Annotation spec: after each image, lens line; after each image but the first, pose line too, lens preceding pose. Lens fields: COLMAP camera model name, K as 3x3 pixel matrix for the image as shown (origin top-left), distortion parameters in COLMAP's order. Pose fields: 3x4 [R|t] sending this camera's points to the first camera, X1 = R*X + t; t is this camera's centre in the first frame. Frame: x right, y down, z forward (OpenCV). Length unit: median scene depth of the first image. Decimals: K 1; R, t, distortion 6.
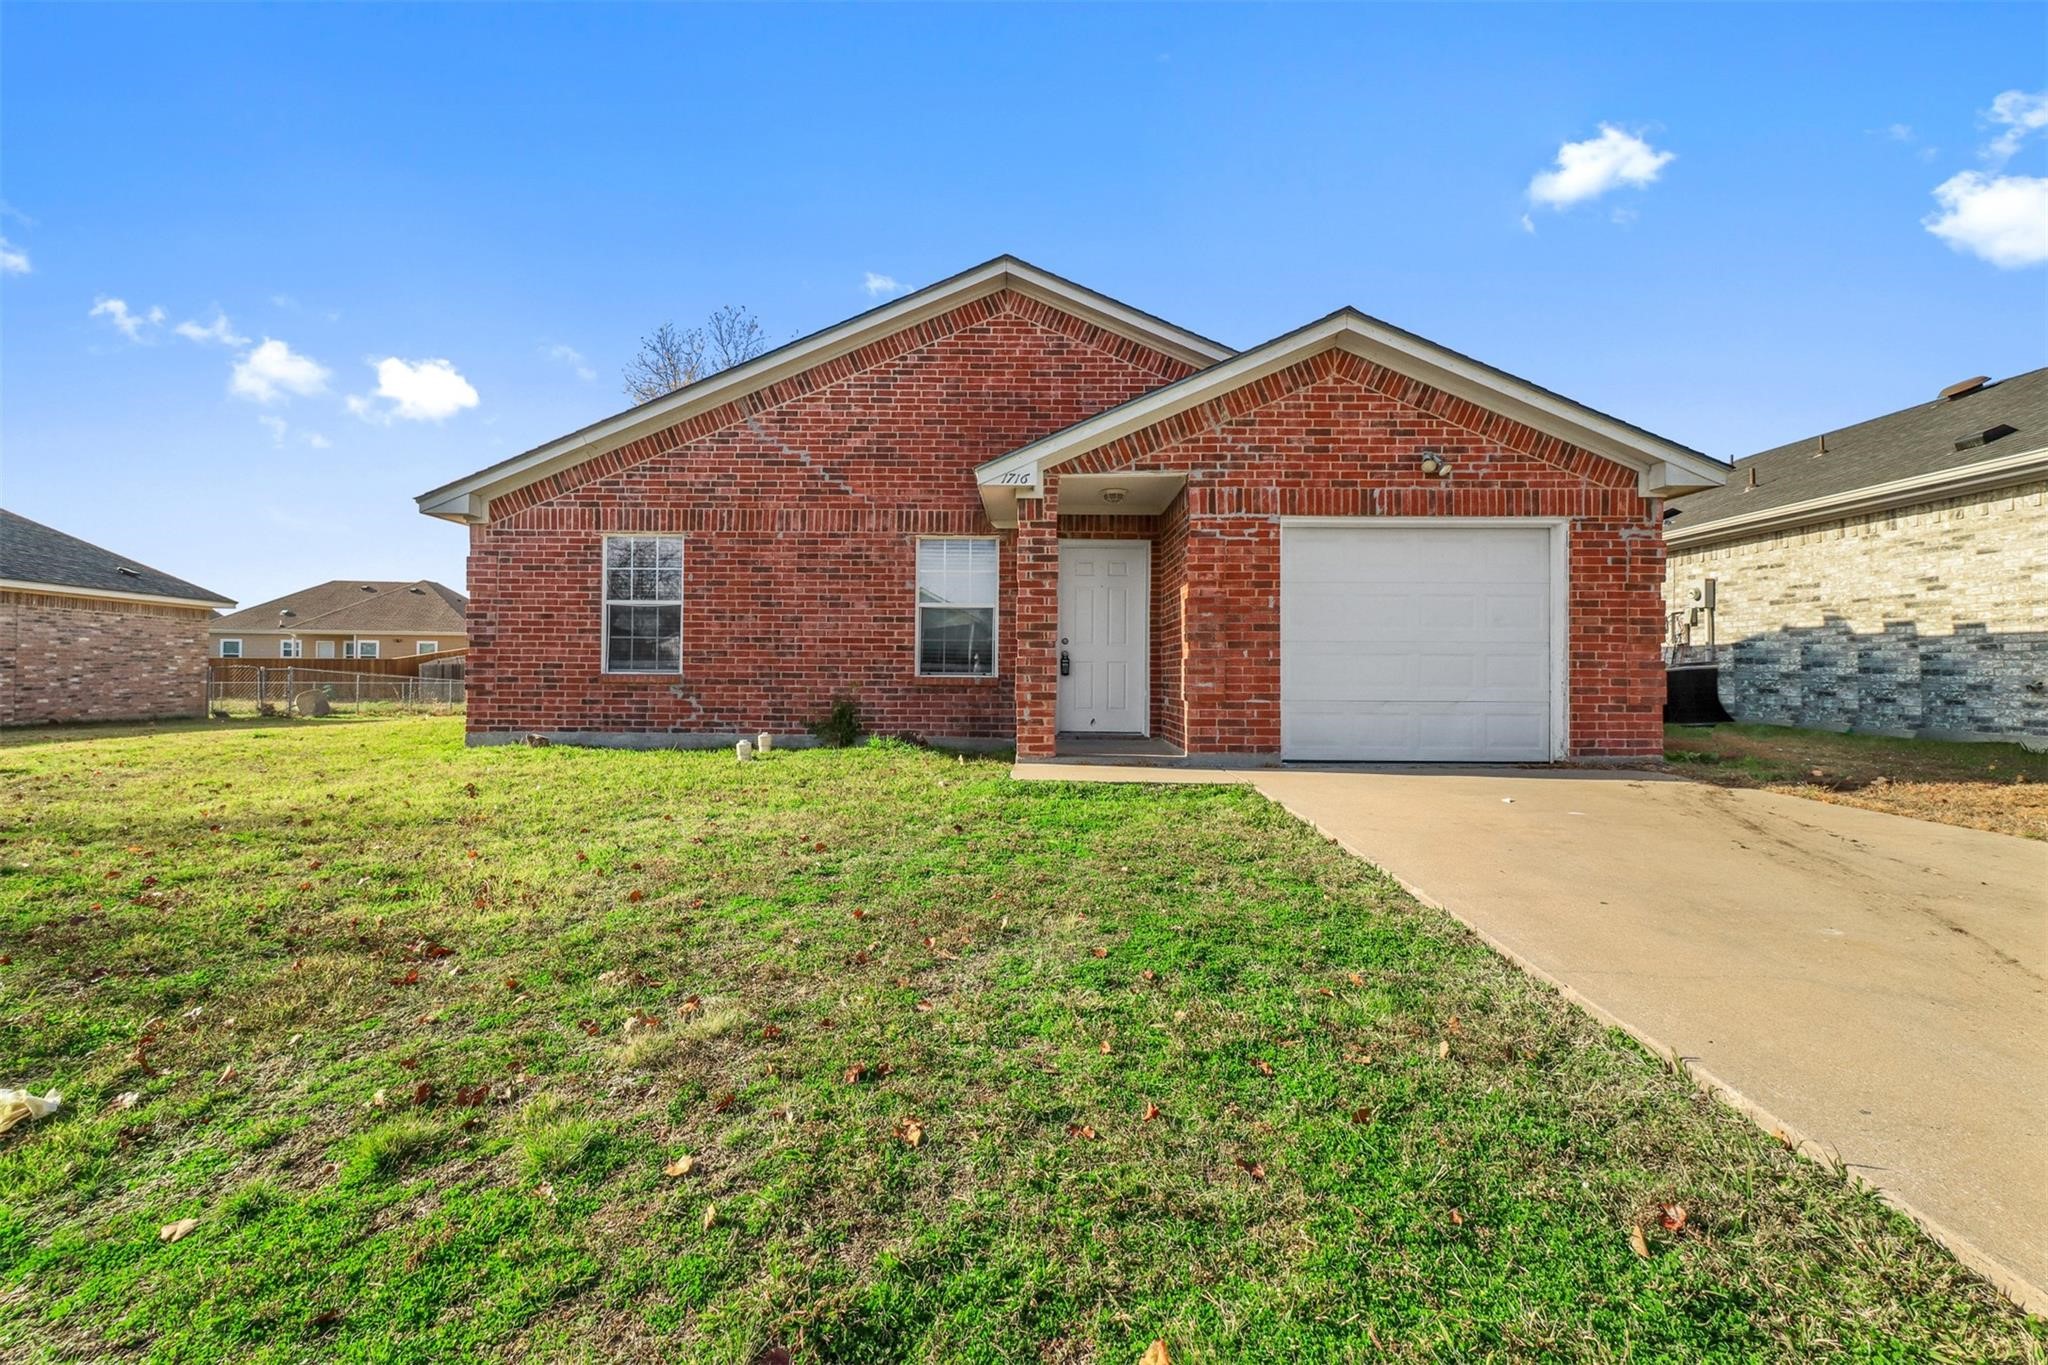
lens RADIAL K [[945.6, 0, 1016.8], [0, 945.6, 655.4], [0, 0, 1]] dist [0.002540, -0.000032]
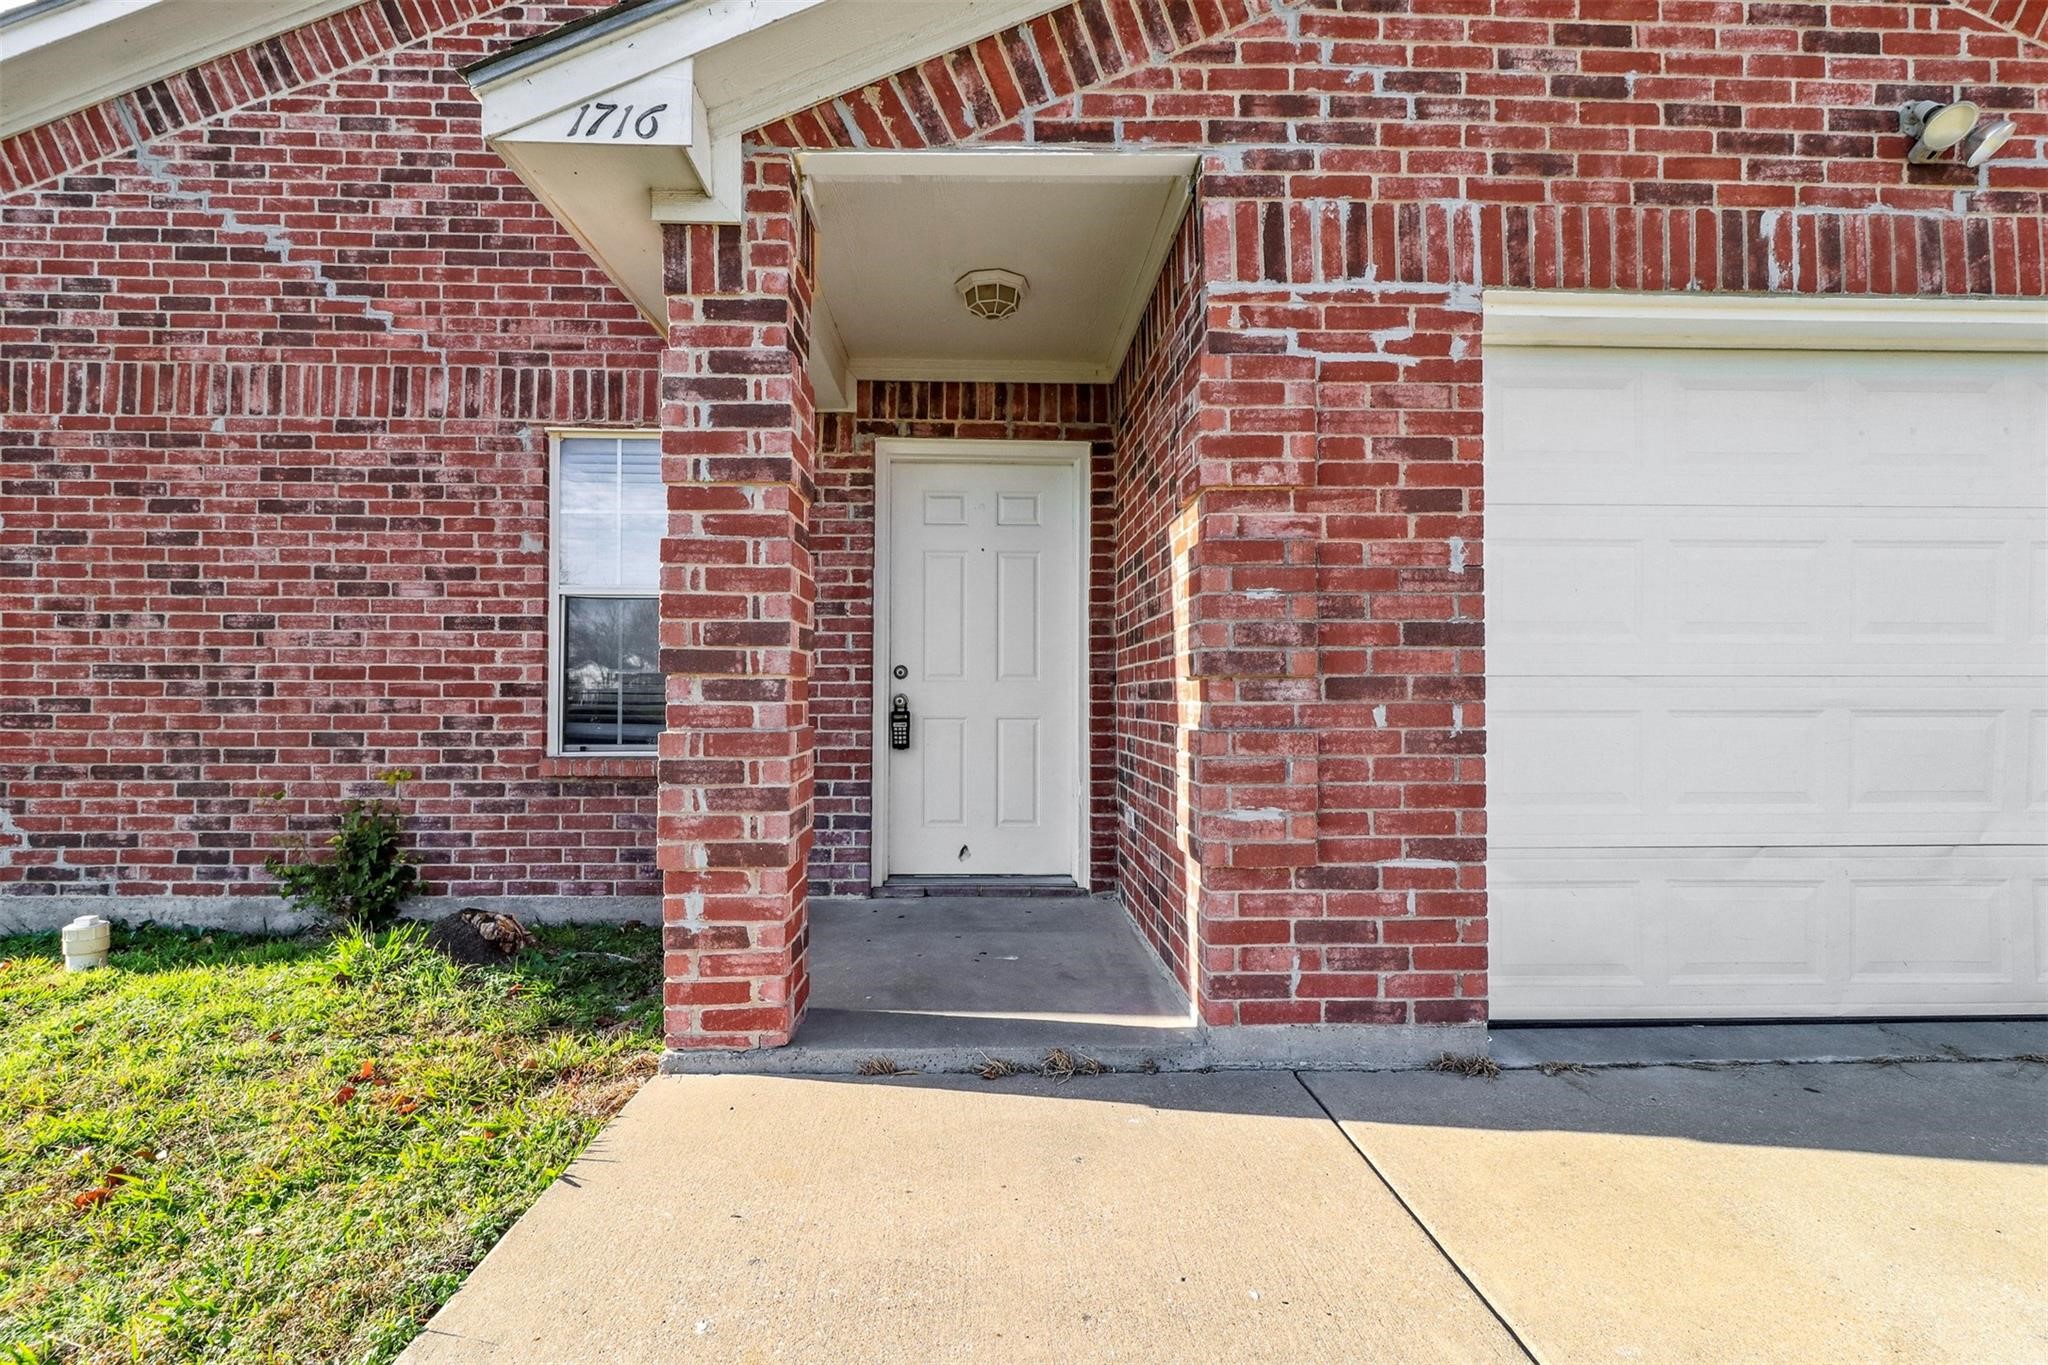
lens RADIAL K [[945.6, 0, 1016.8], [0, 945.6, 655.4], [0, 0, 1]] dist [0.002540, -0.000032]
pose [[0.998527, -0.003164, 0.054158, 0.100571], [0.004369, 0.999745, -0.022144, -0.015782], [-0.054074, 0.022348, 0.998287, 0.680719]]
